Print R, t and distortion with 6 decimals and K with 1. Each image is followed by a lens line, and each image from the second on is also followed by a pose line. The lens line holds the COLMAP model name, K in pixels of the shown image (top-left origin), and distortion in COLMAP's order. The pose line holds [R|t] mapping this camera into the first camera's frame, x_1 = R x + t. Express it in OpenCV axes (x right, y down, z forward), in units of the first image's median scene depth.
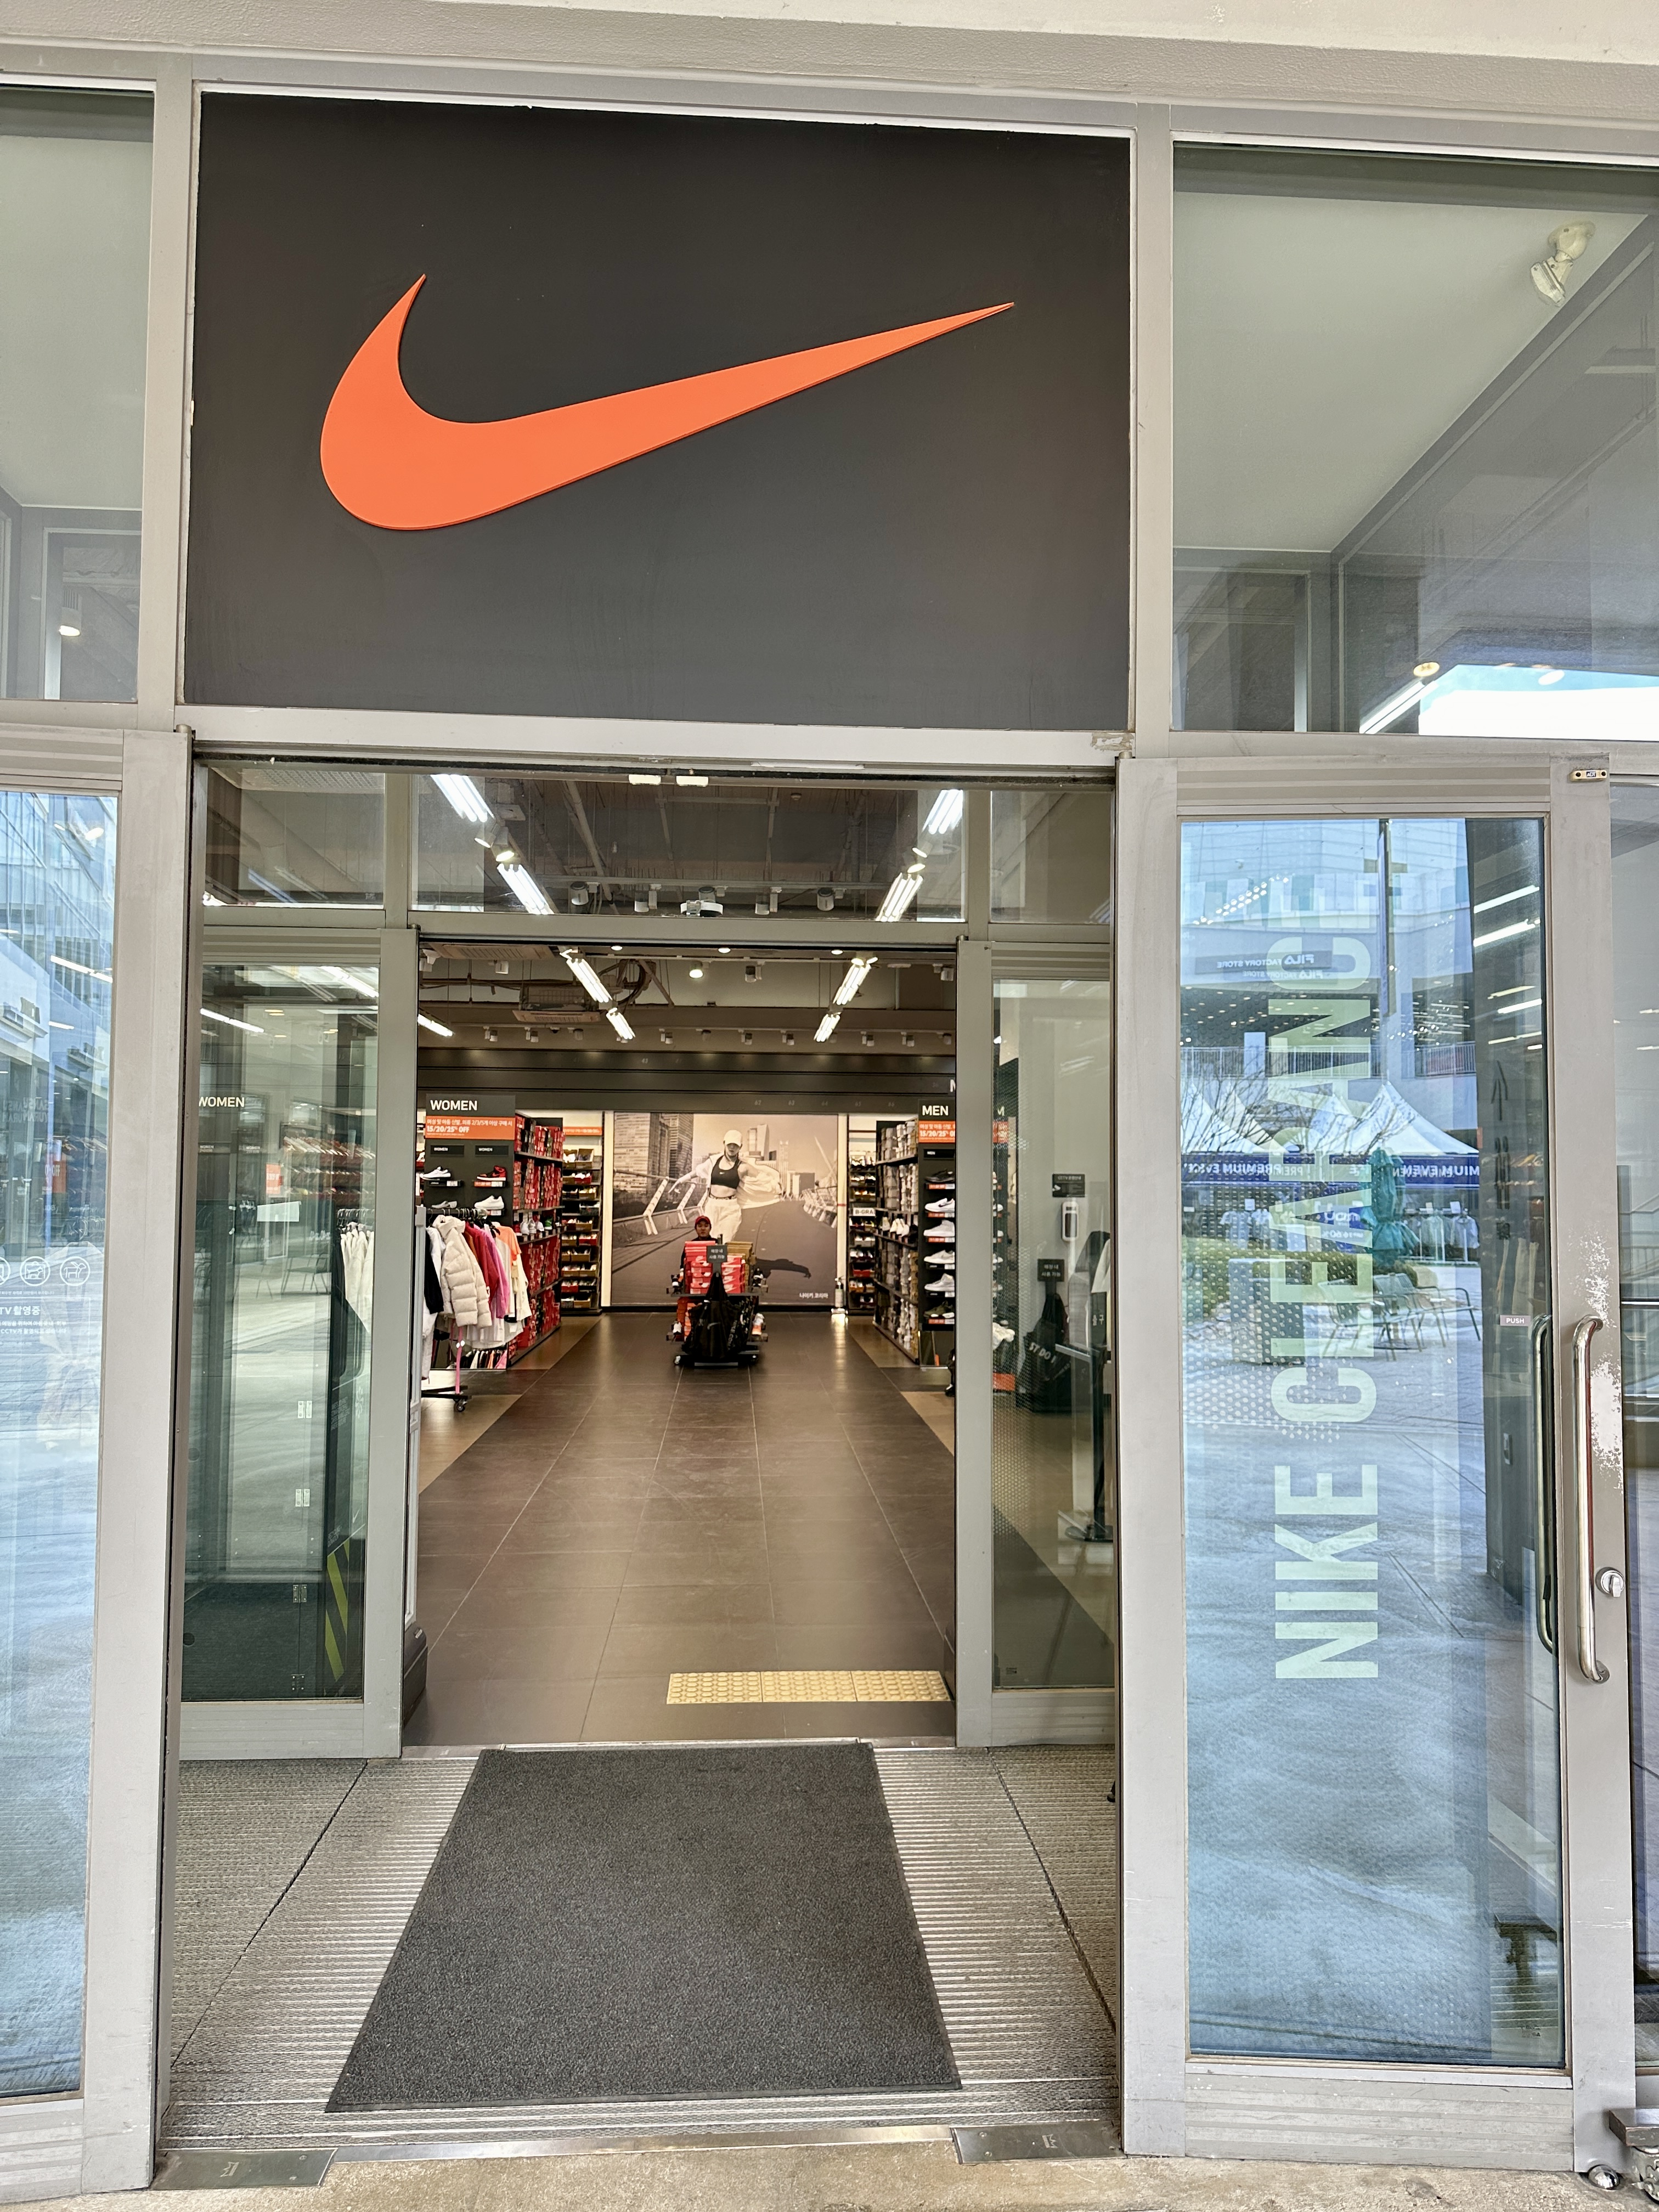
lens RADIAL K [[1551.8, 0, 842.4], [0, 1551.8, 1107.0], [0, 0, 1]] dist [0.020198, -0.006190]
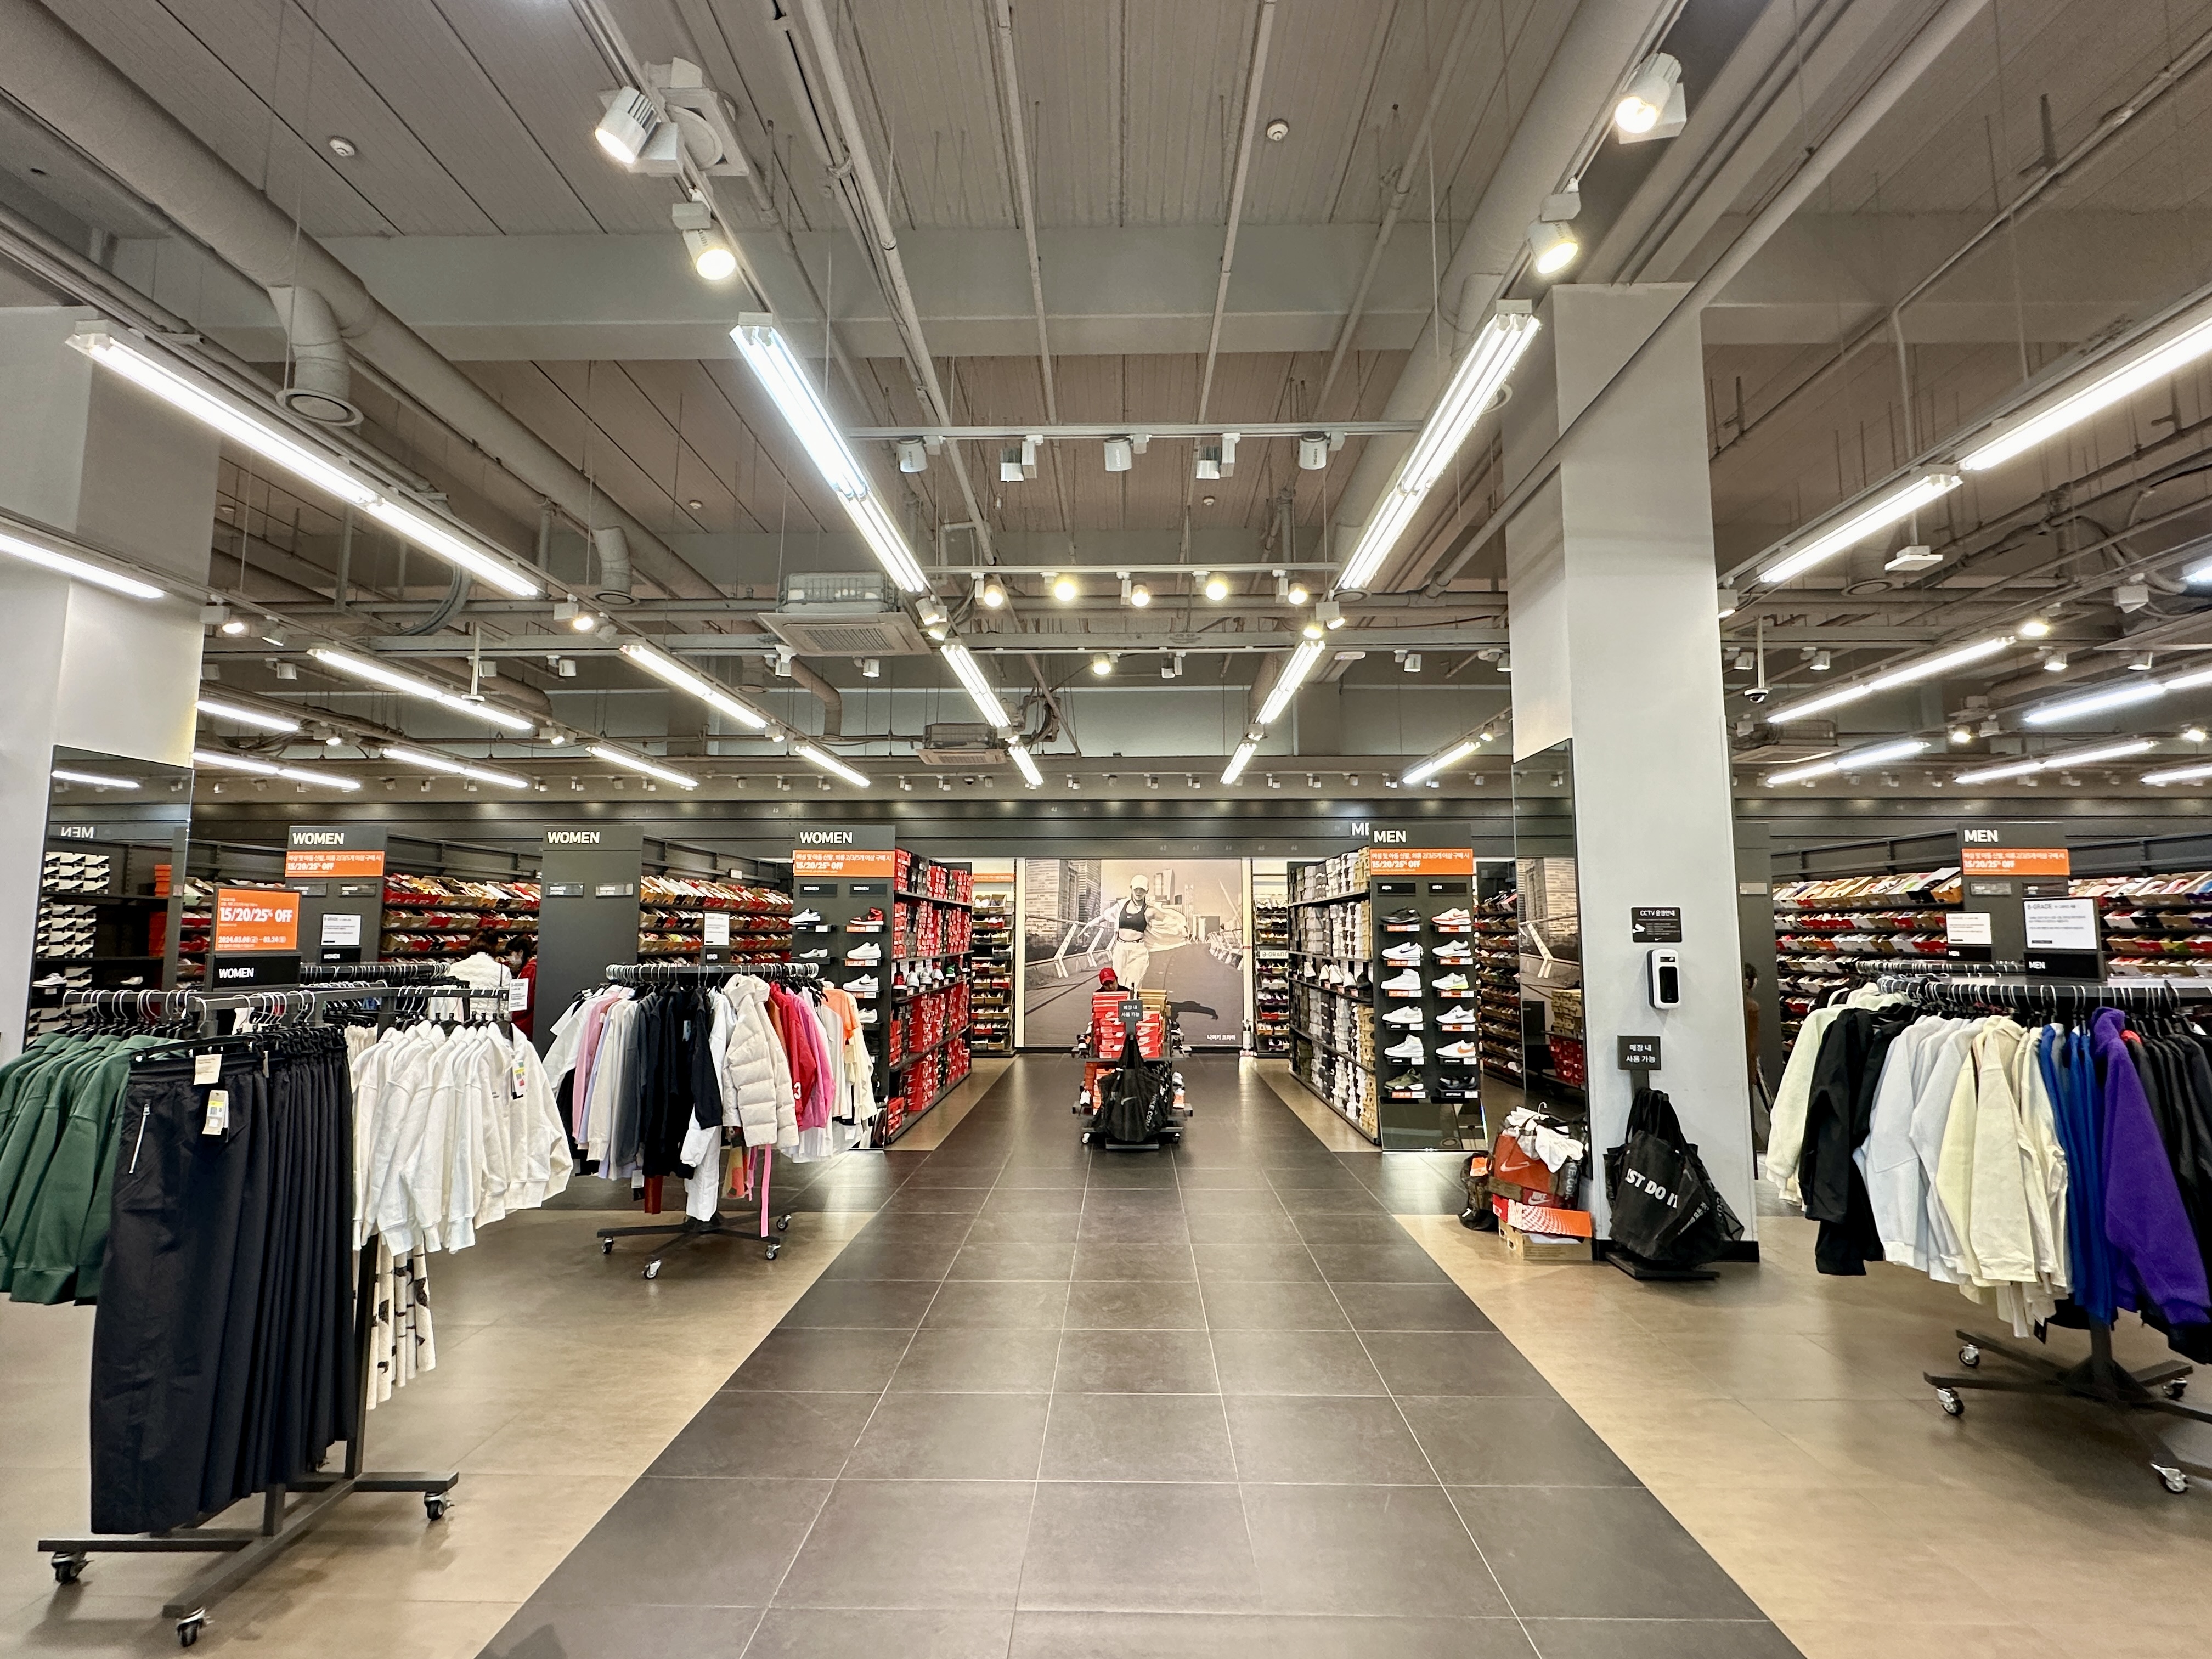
lens RADIAL K [[1043.3, 0, 1098.0], [0, 1043.3, 815.2], [0, 0, 1]] dist [0.000006, 0.000428]
pose [[0.994968, -0.018171, -0.098533, -0.030682], [0.012375, 0.998174, -0.059116, 0.016628], [0.099428, 0.057599, 0.993376, 0.322432]]
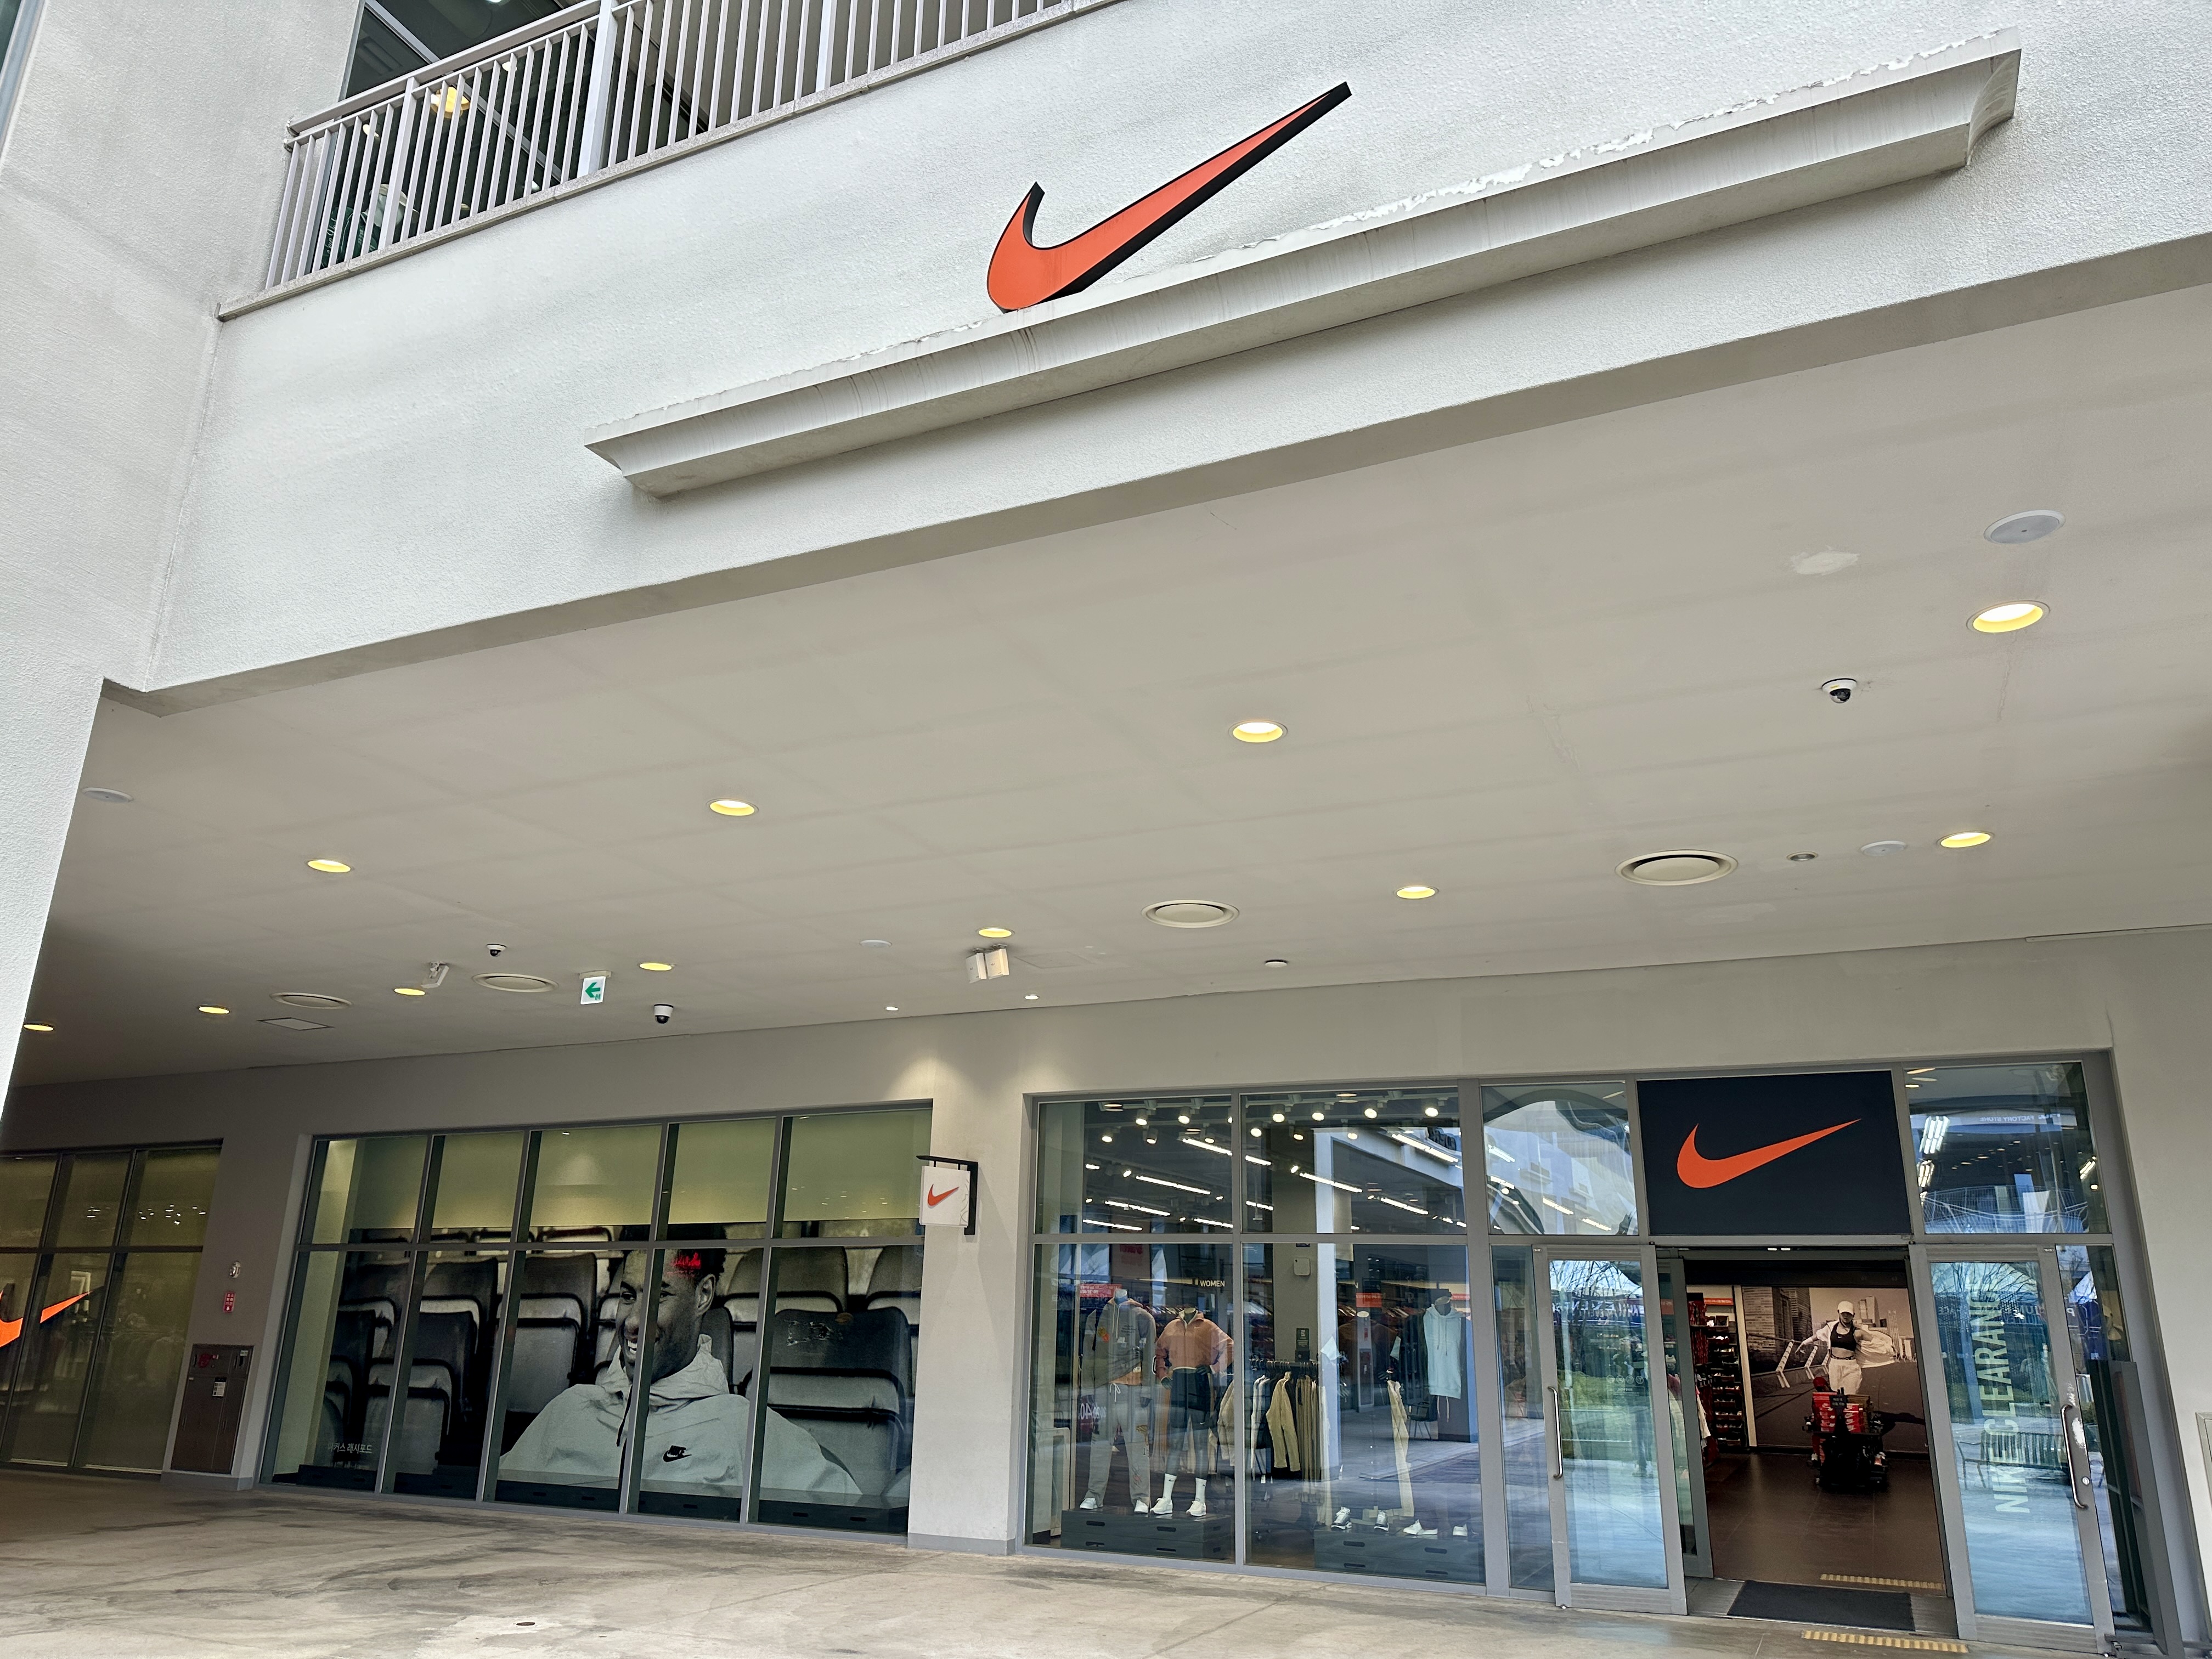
lens RADIAL K [[1551.8, 0, 1103.4], [0, 1551.8, 852.4], [0, 0, 1]] dist [0.020198, -0.006190]
pose [[0.871449, -0.132214, -0.472330, 0.053439], [0.011647, 0.968291, -0.249554, -0.030329], [0.490347, 0.211972, 0.845356, -0.458248]]
